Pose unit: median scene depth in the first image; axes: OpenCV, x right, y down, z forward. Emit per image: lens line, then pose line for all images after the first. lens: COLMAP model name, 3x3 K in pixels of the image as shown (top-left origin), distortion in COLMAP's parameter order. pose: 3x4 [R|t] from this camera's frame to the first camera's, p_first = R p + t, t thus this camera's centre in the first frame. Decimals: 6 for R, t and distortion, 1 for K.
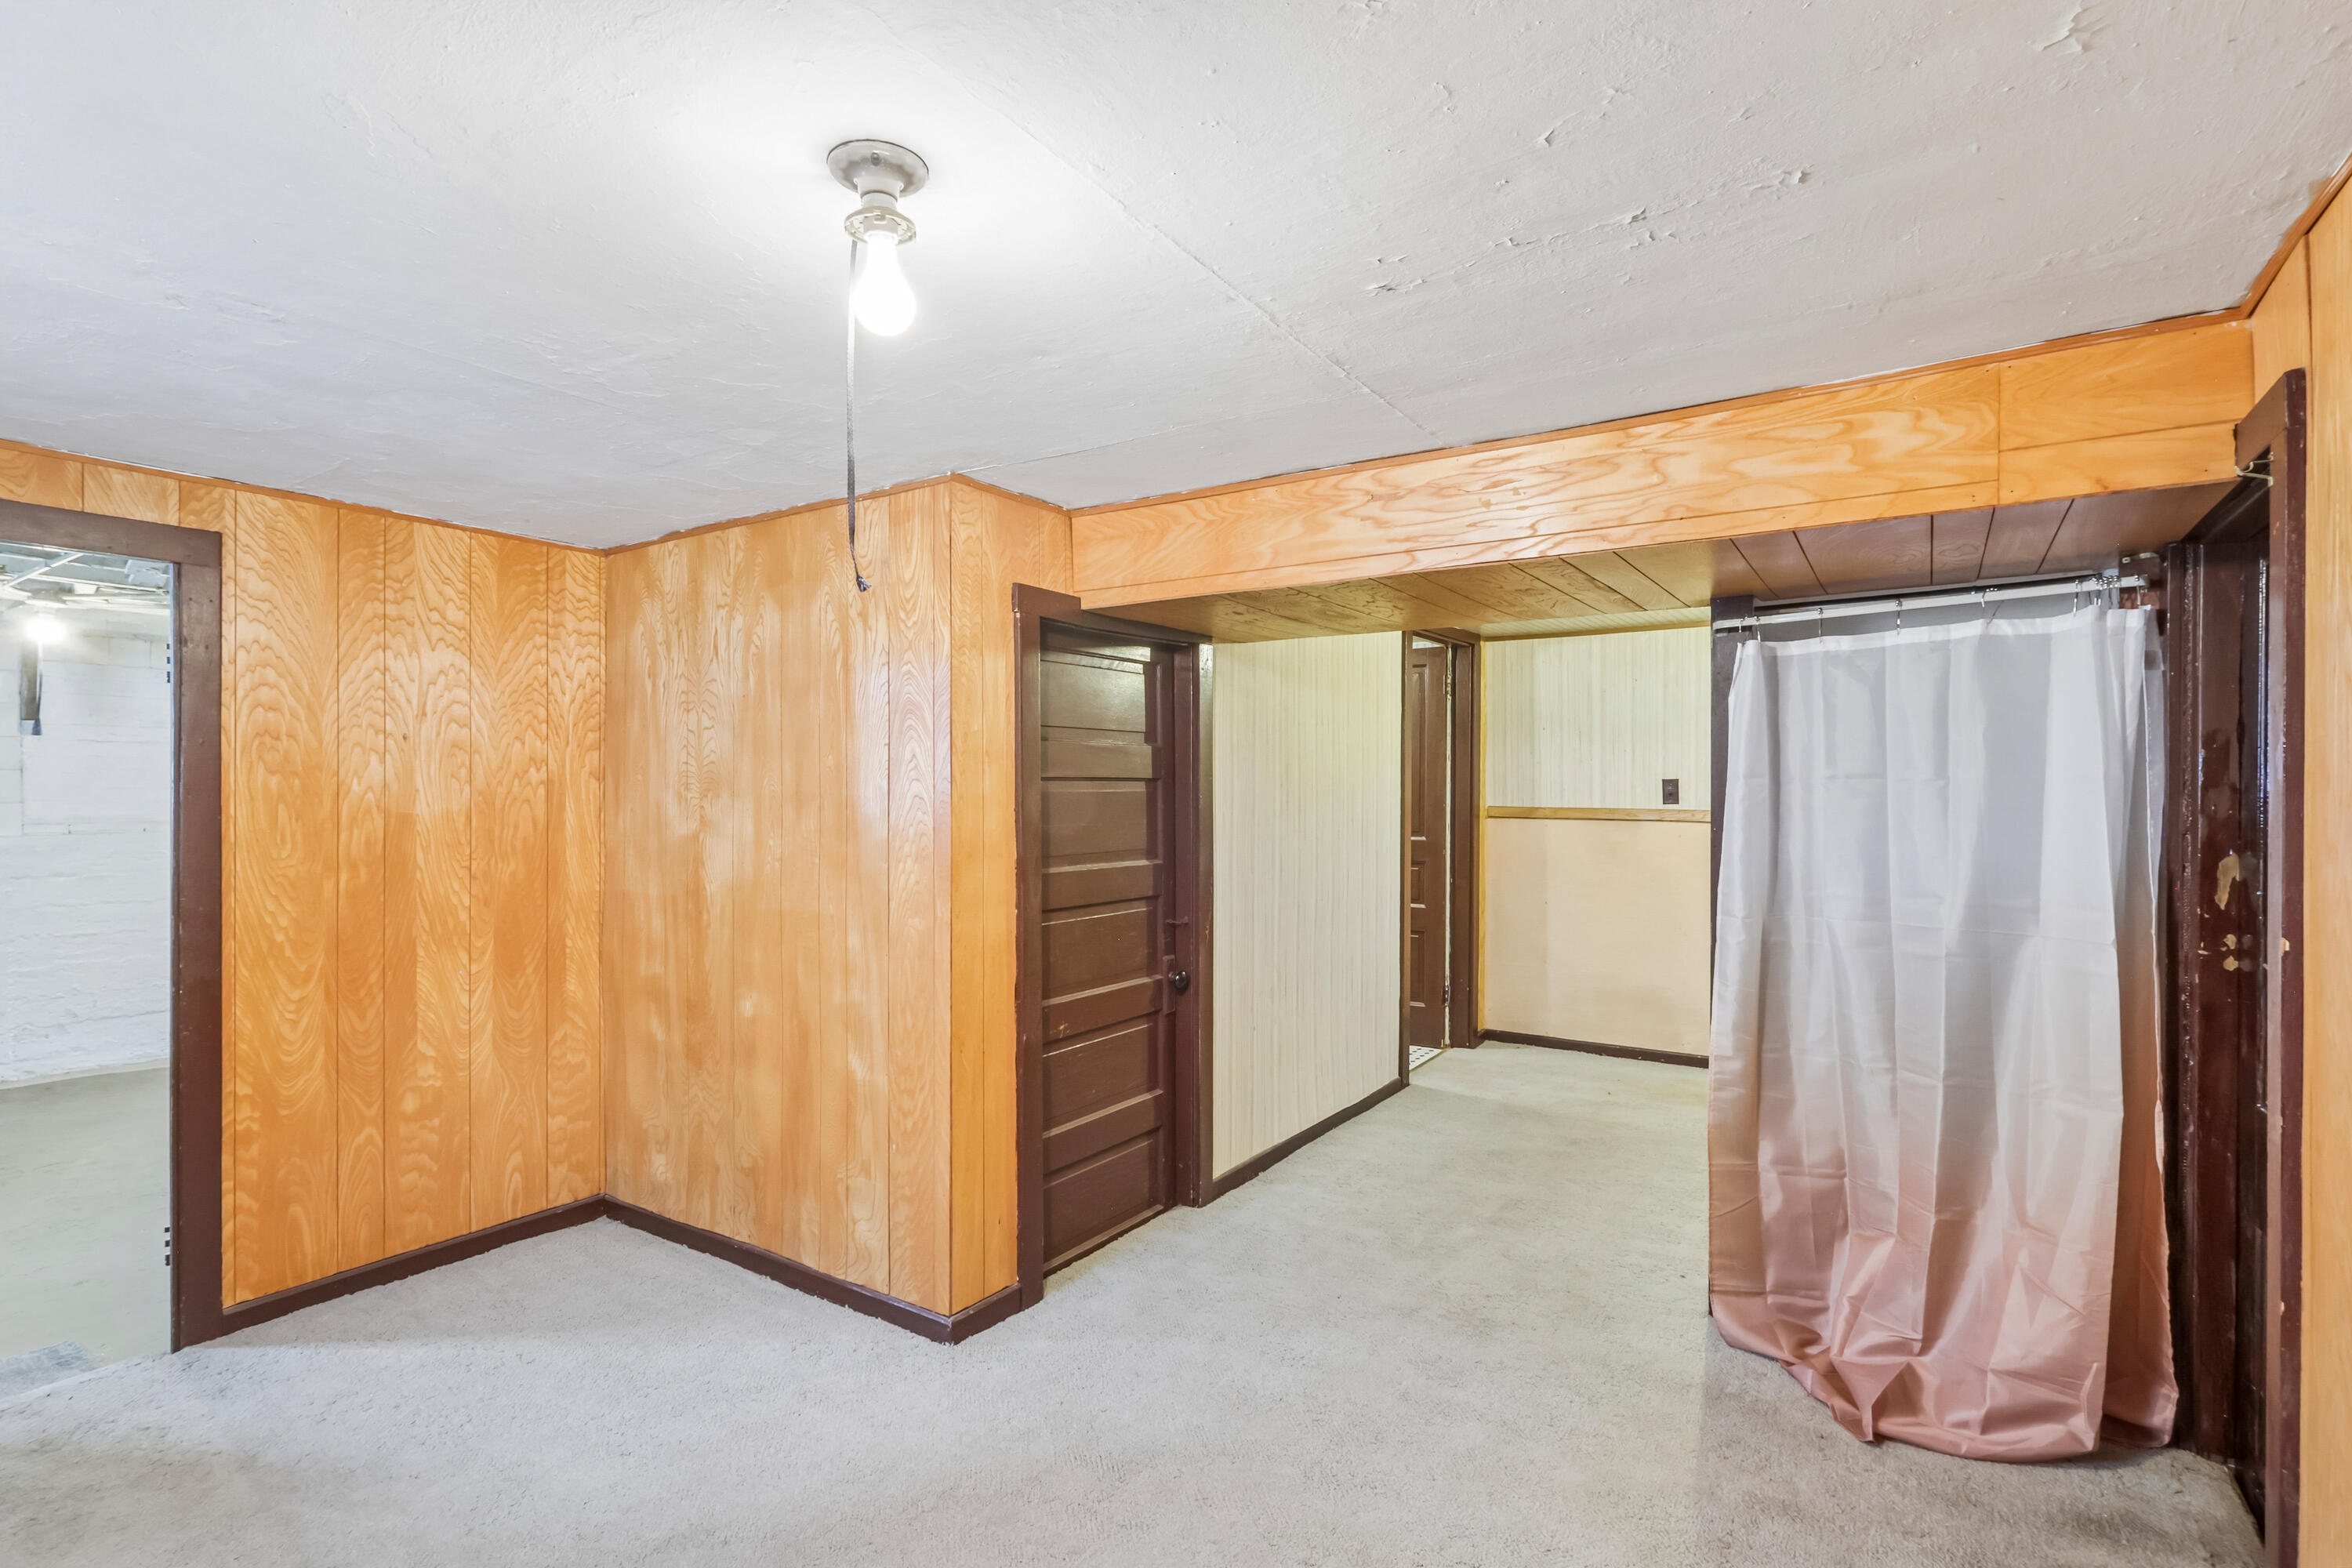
lens RADIAL K [[1096.2, 0, 1163.0], [0, 1096.2, 790.4], [0, 0, 1]] dist [-0.001788, 0.001897]
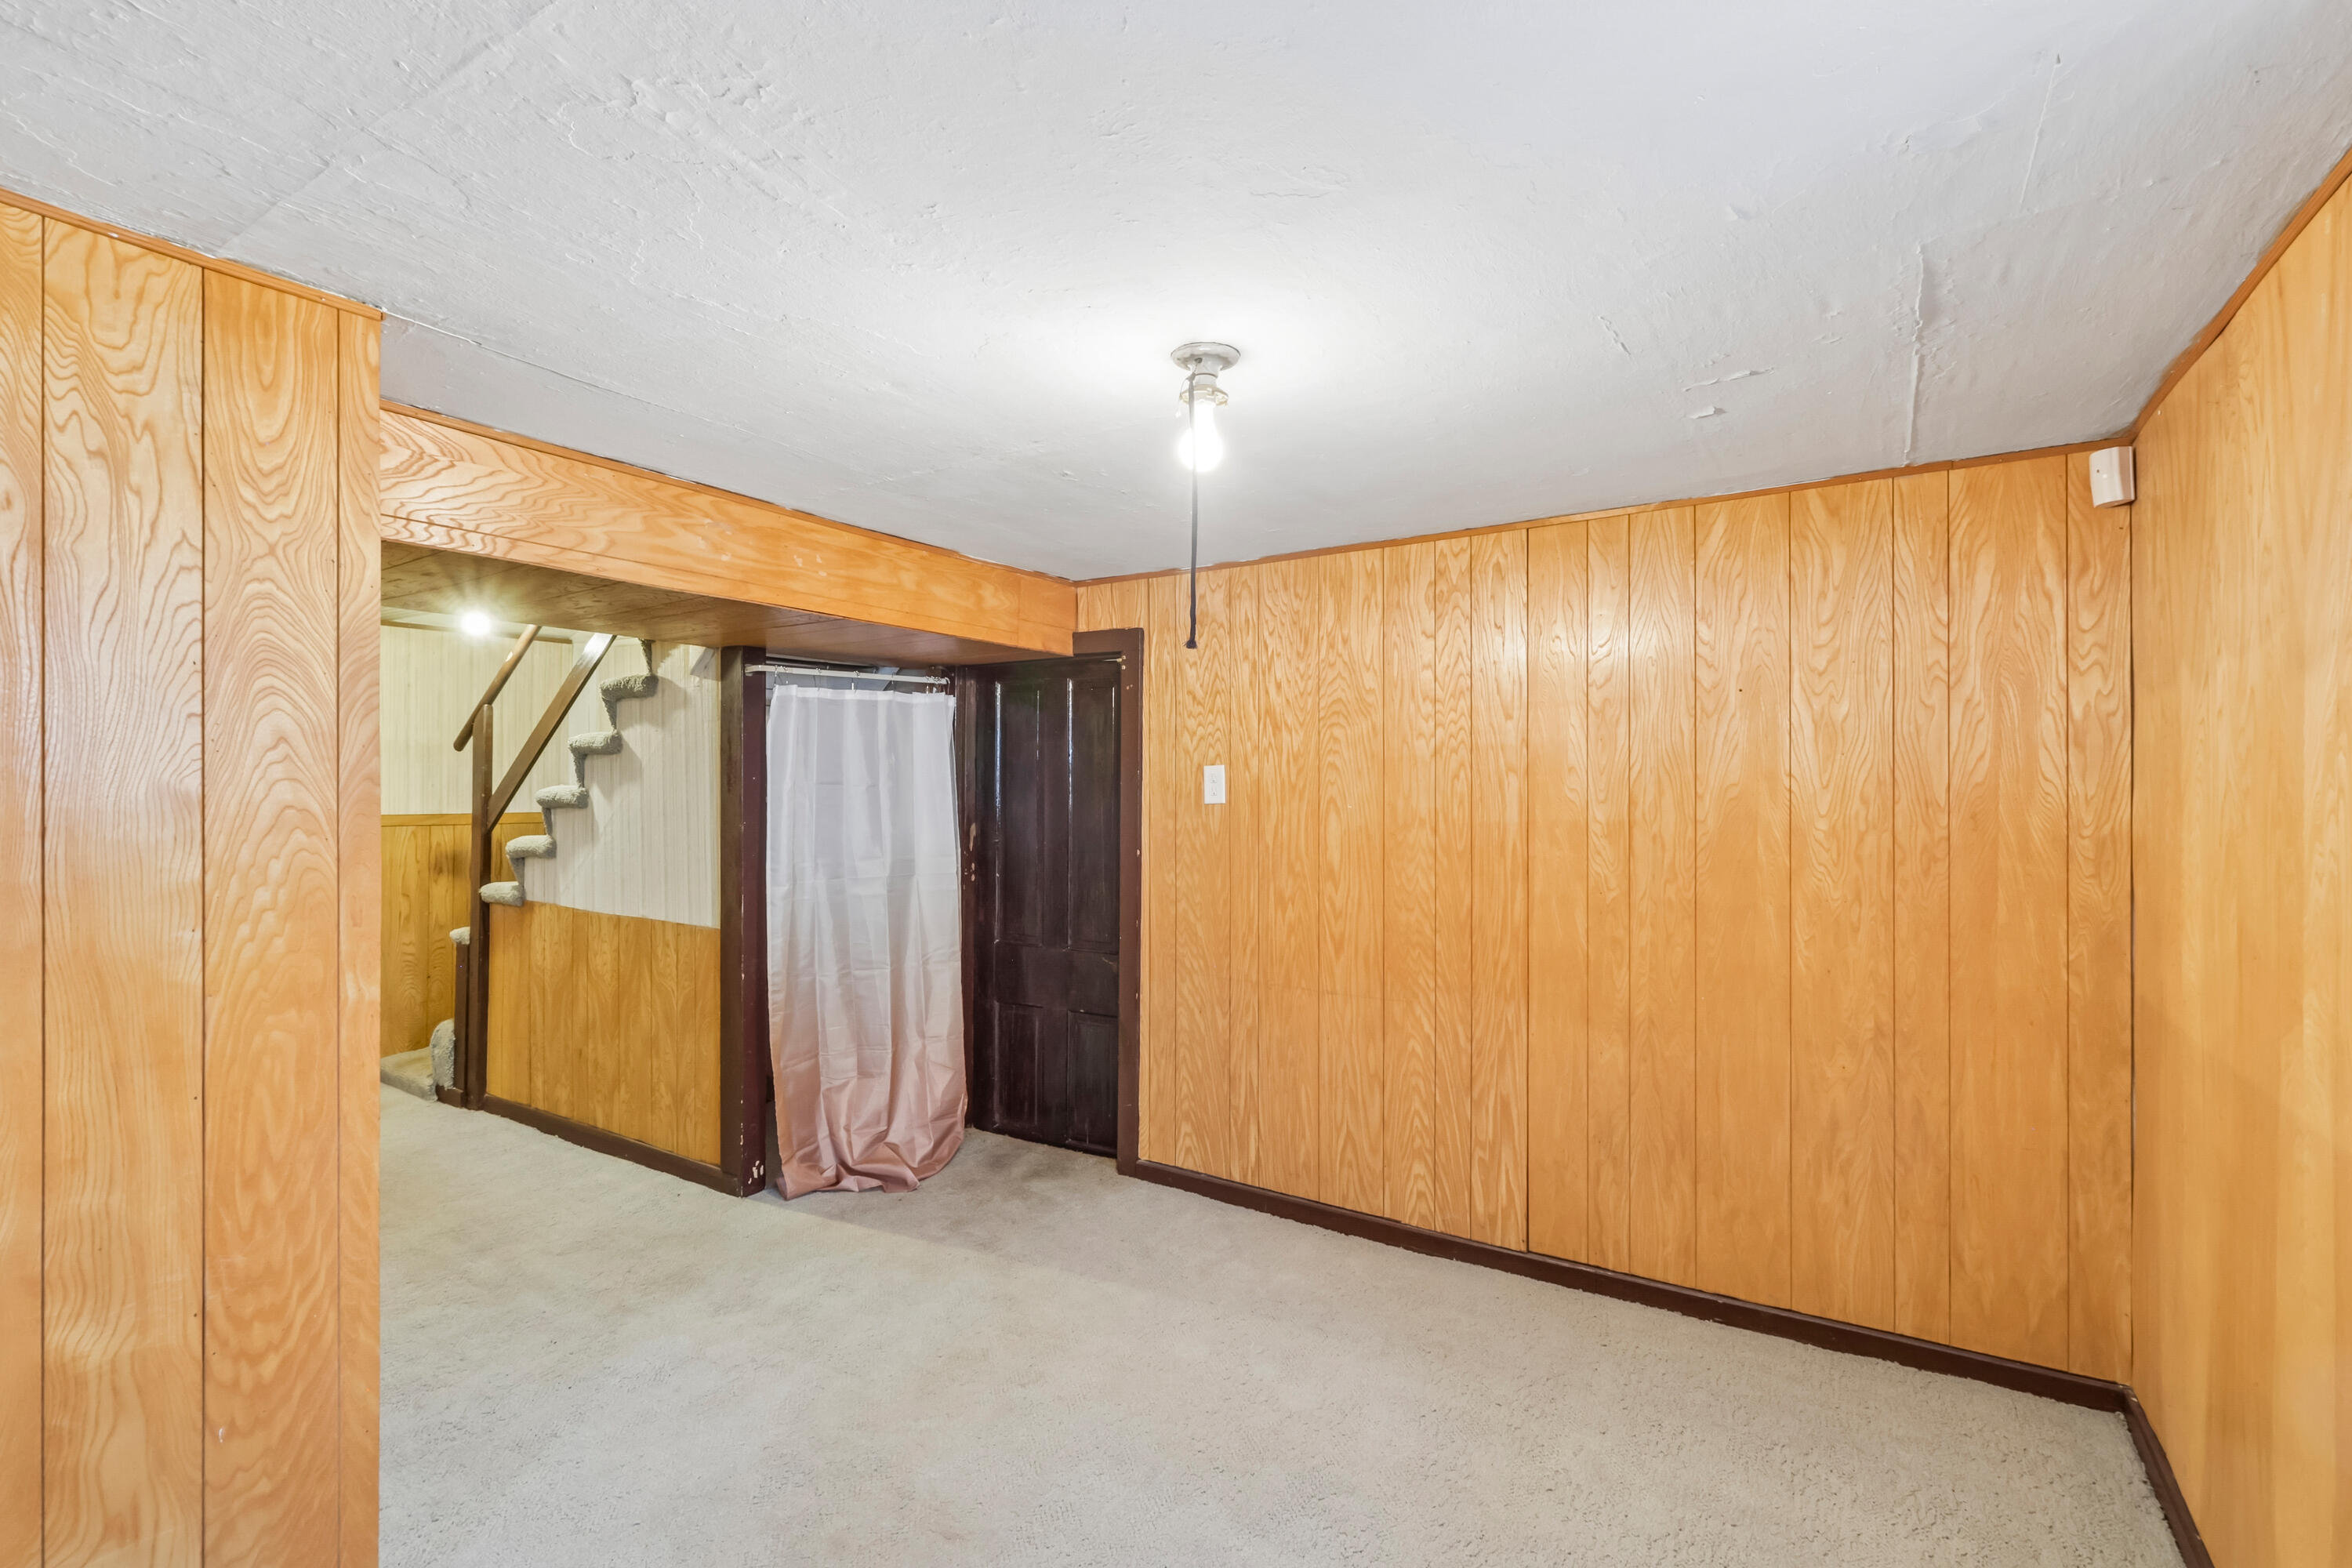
lens RADIAL K [[1096.2, 0, 1161.5], [0, 1096.2, 783.8], [0, 0, 1]] dist [-0.001788, 0.001897]
pose [[-0.011182, 0.005222, 0.999924, -0.843569], [0.002944, 0.999982, -0.005189, -0.002962], [-0.999933, 0.002886, -0.011198, 0.541828]]
